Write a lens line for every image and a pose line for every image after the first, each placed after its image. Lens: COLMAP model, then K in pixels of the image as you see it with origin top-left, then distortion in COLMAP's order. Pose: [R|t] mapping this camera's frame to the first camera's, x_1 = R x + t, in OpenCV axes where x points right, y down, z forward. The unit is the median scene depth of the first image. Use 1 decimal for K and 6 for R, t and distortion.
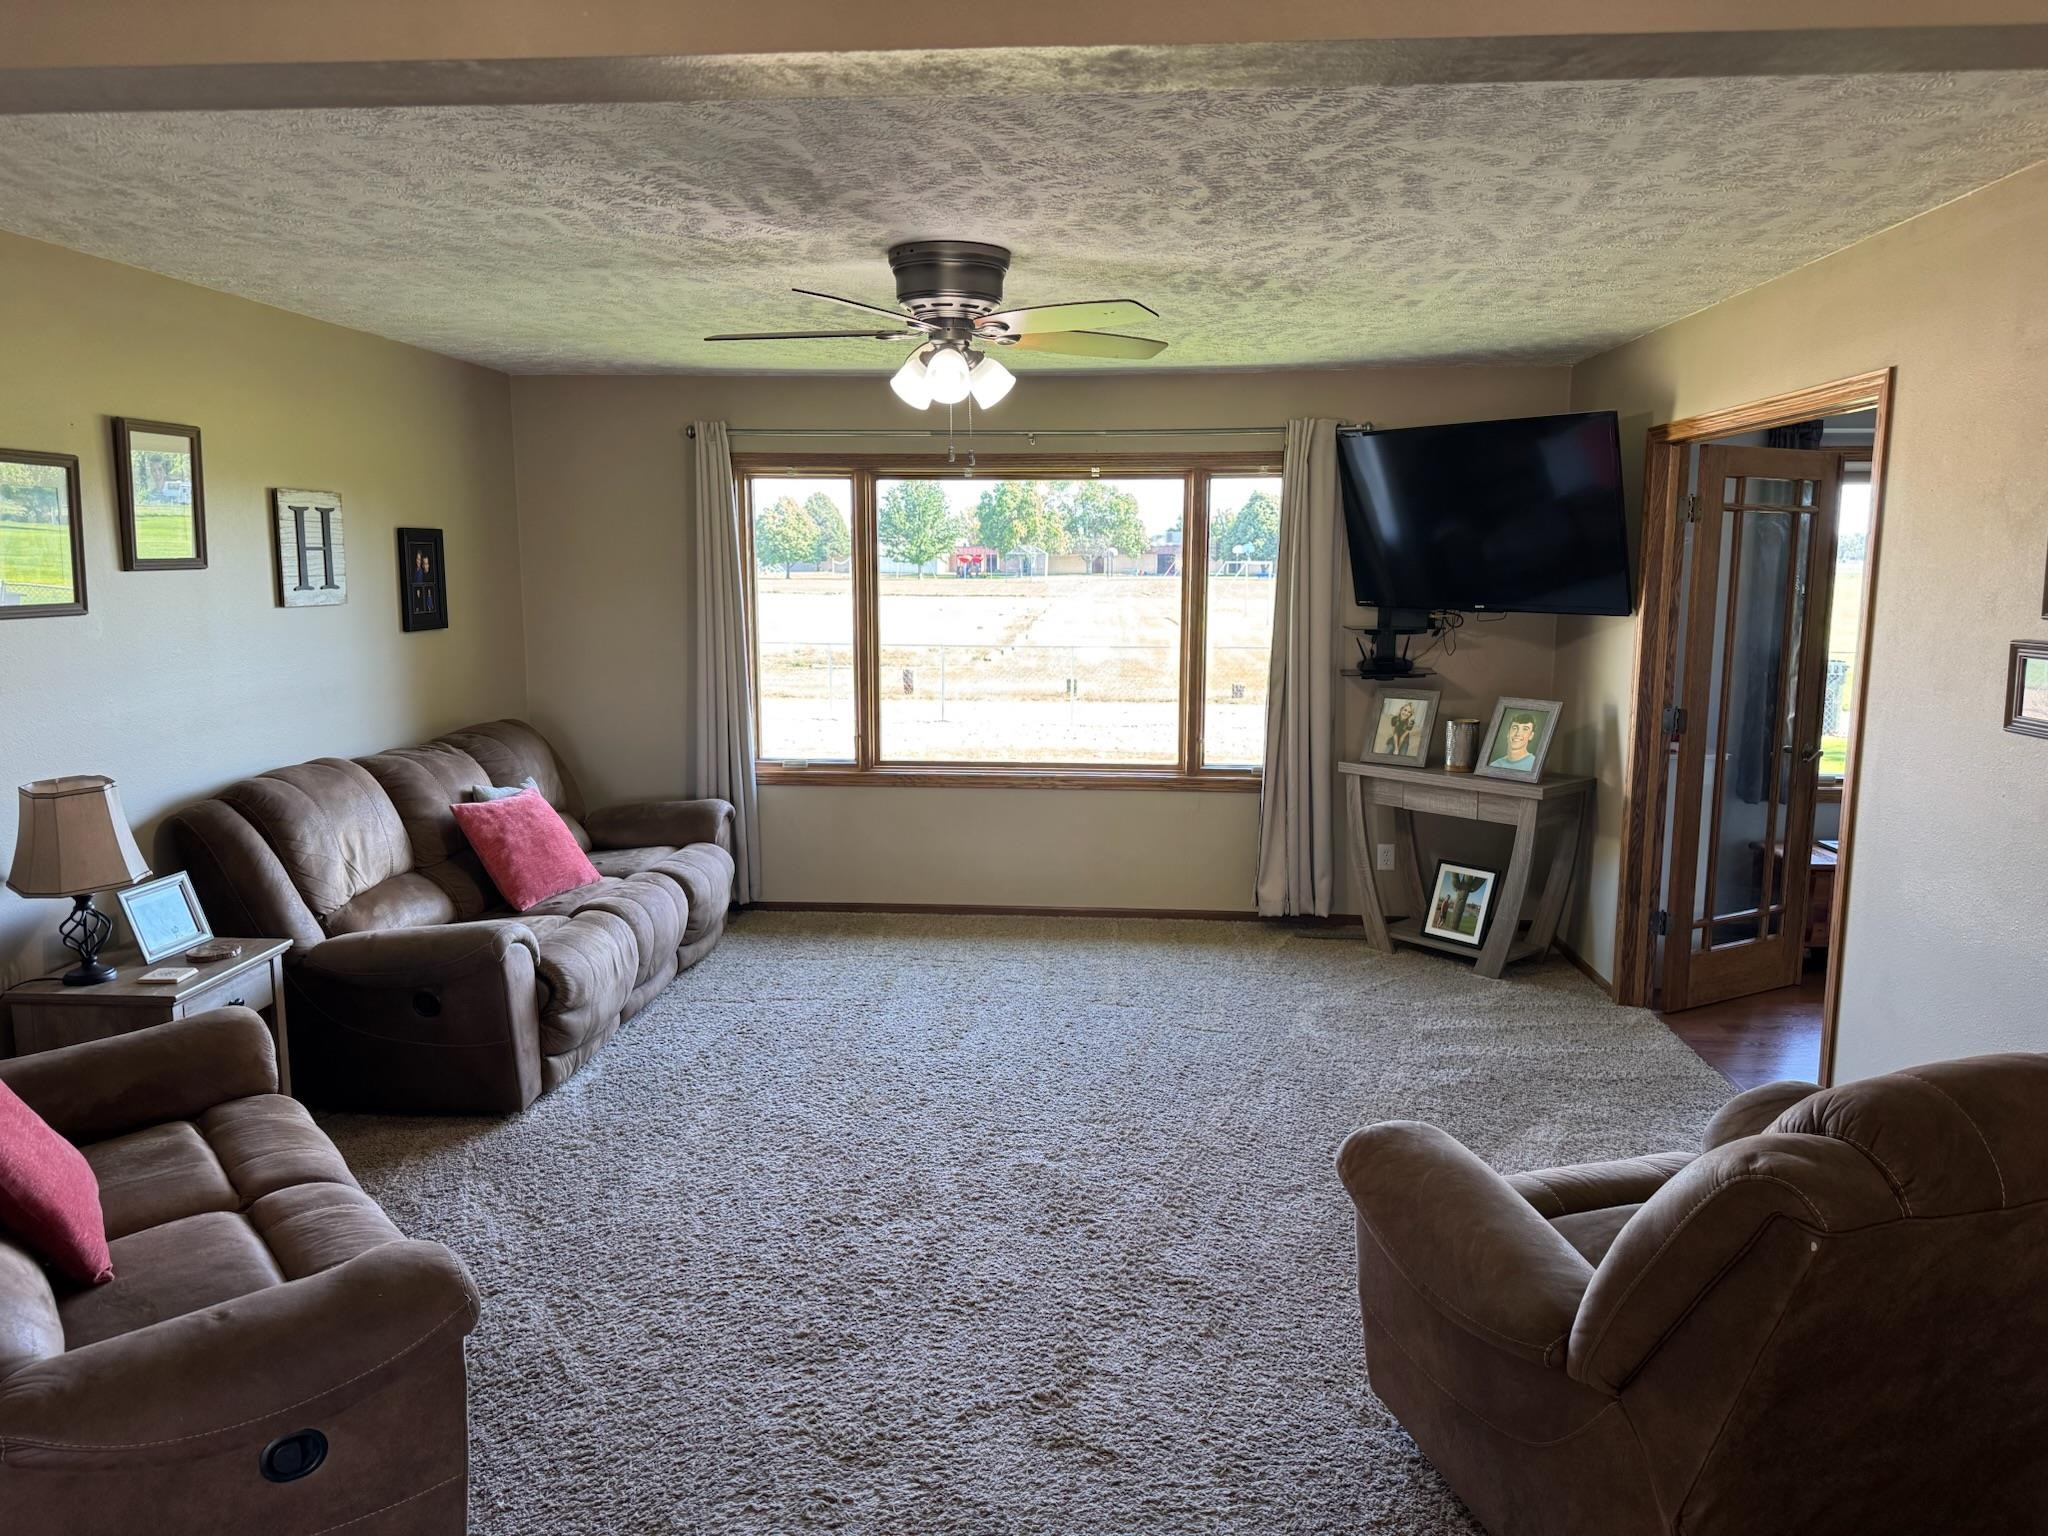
lens RADIAL K [[1453.5, 0, 1022.6], [0, 1453.5, 765.4], [0, 0, 1]] dist [0.078513, -0.088398]
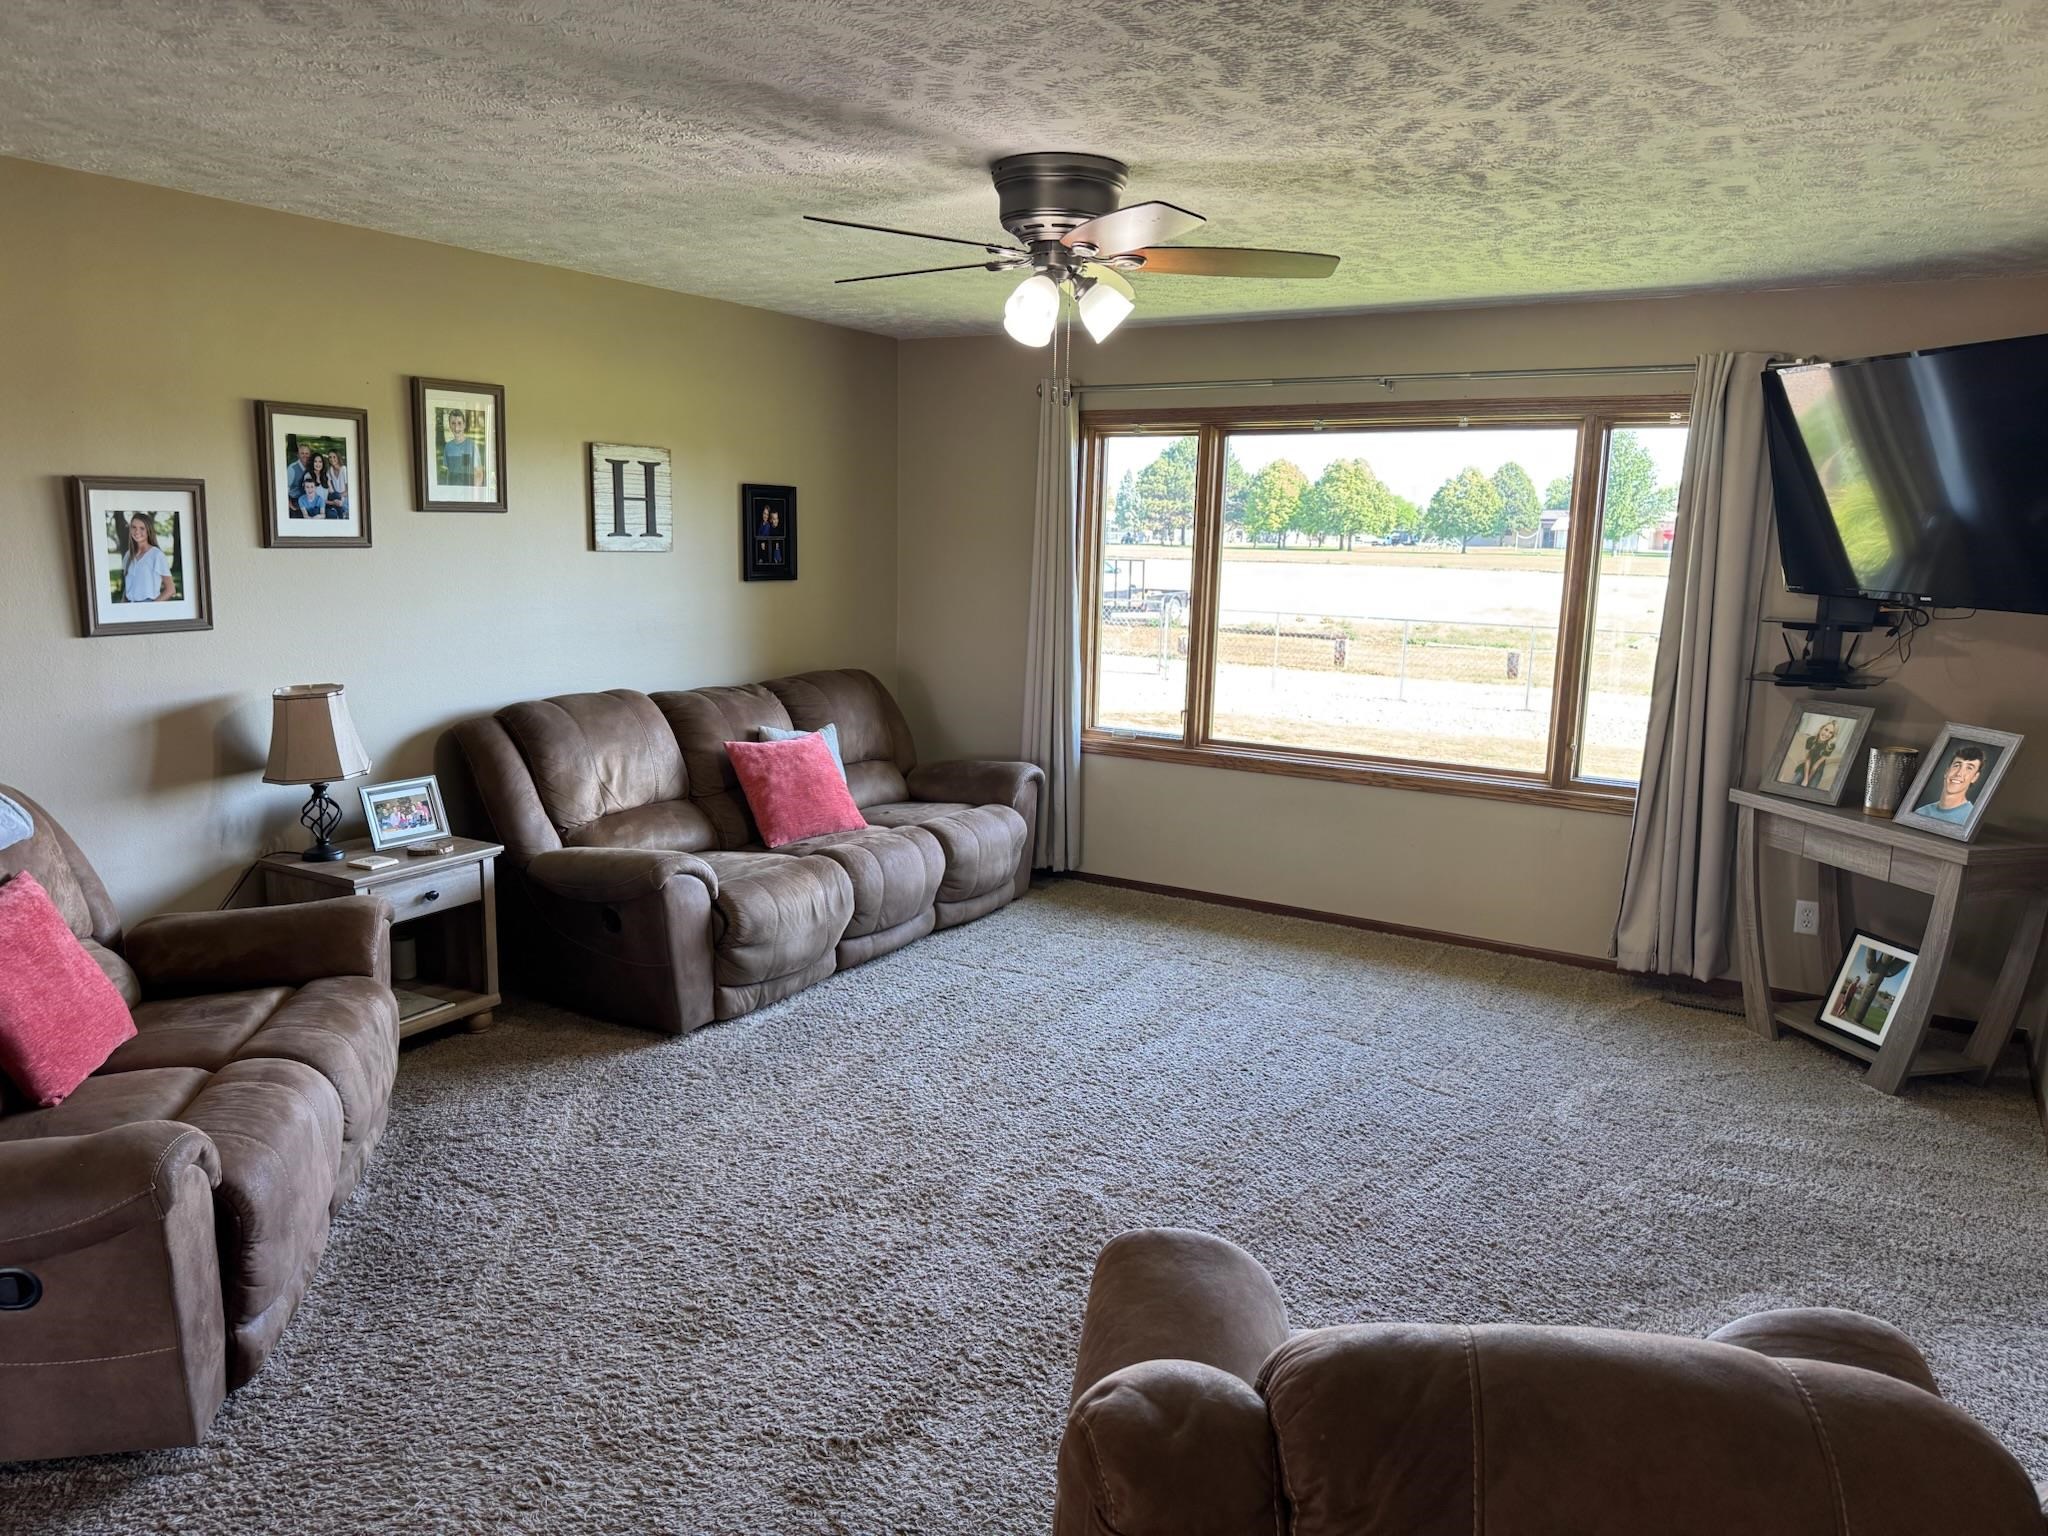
lens RADIAL K [[1453.5, 0, 985.7], [0, 1453.5, 772.0], [0, 0, 1]] dist [0.078513, -0.088398]
pose [[0.893973, 0.096031, -0.437710, 0.237880], [-0.085772, 0.995378, 0.043201, -0.012850], [0.439836, -0.001077, 0.898078, 0.124772]]
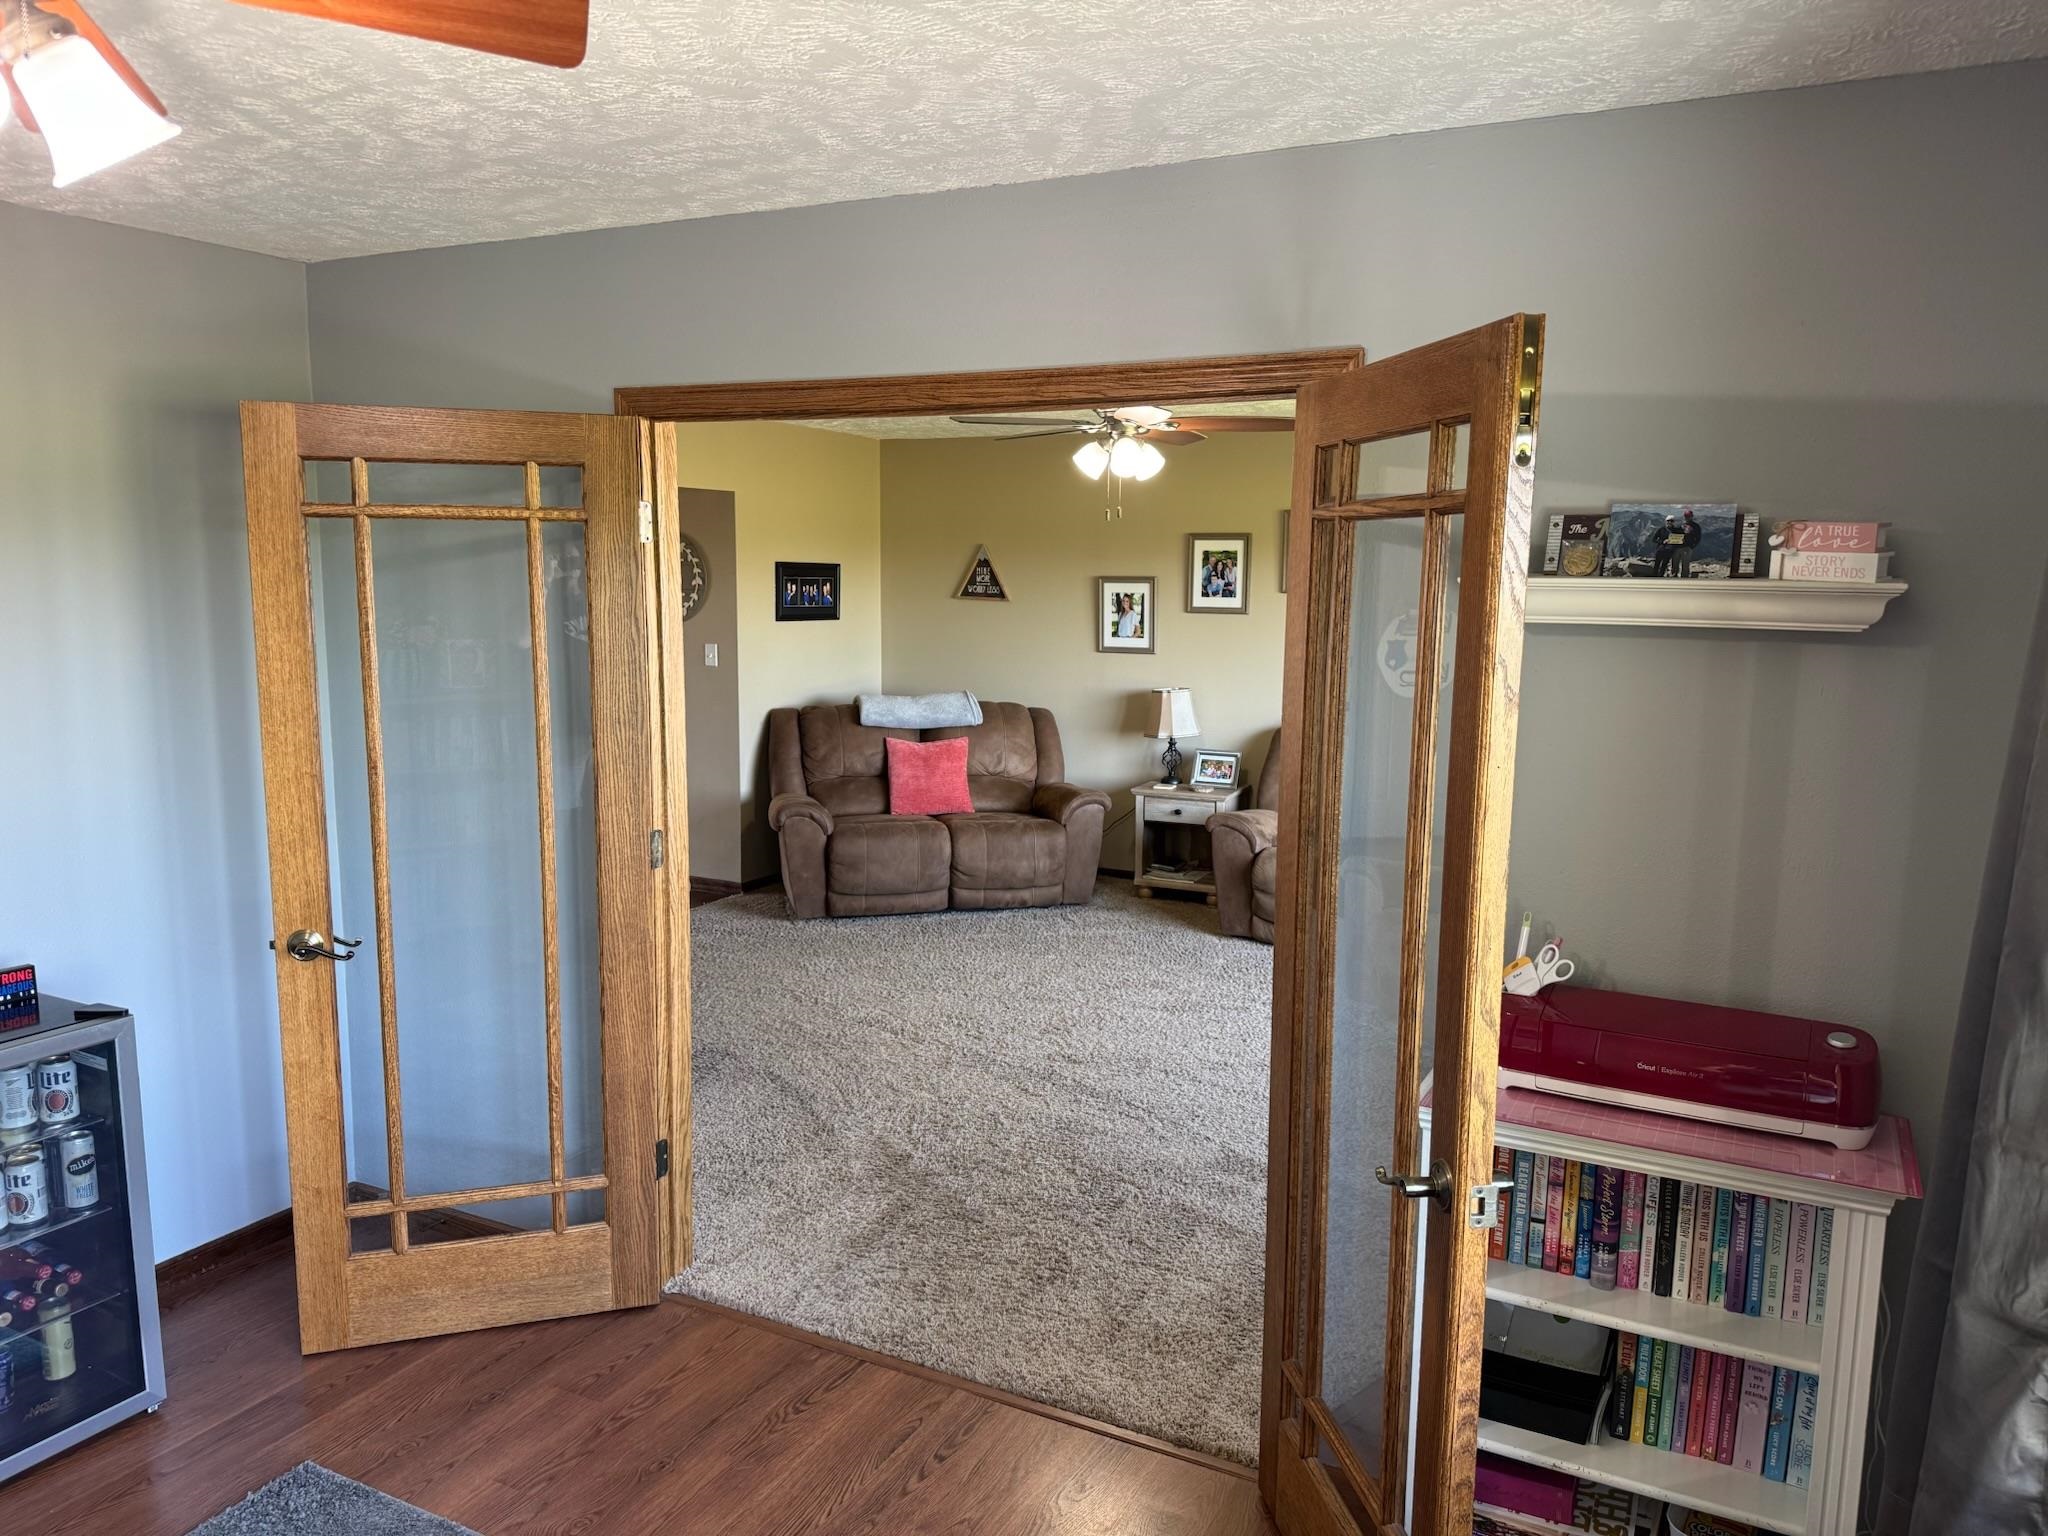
lens RADIAL K [[1453.5, 0, 1026.9], [0, 1453.5, 771.0], [0, 0, 1]] dist [0.078513, -0.088398]
pose [[-0.365949, 0.133265, -0.921044, 0.878820], [-0.141429, 0.970235, 0.196575, -0.159731], [0.919826, 0.202198, -0.336209, 0.954825]]
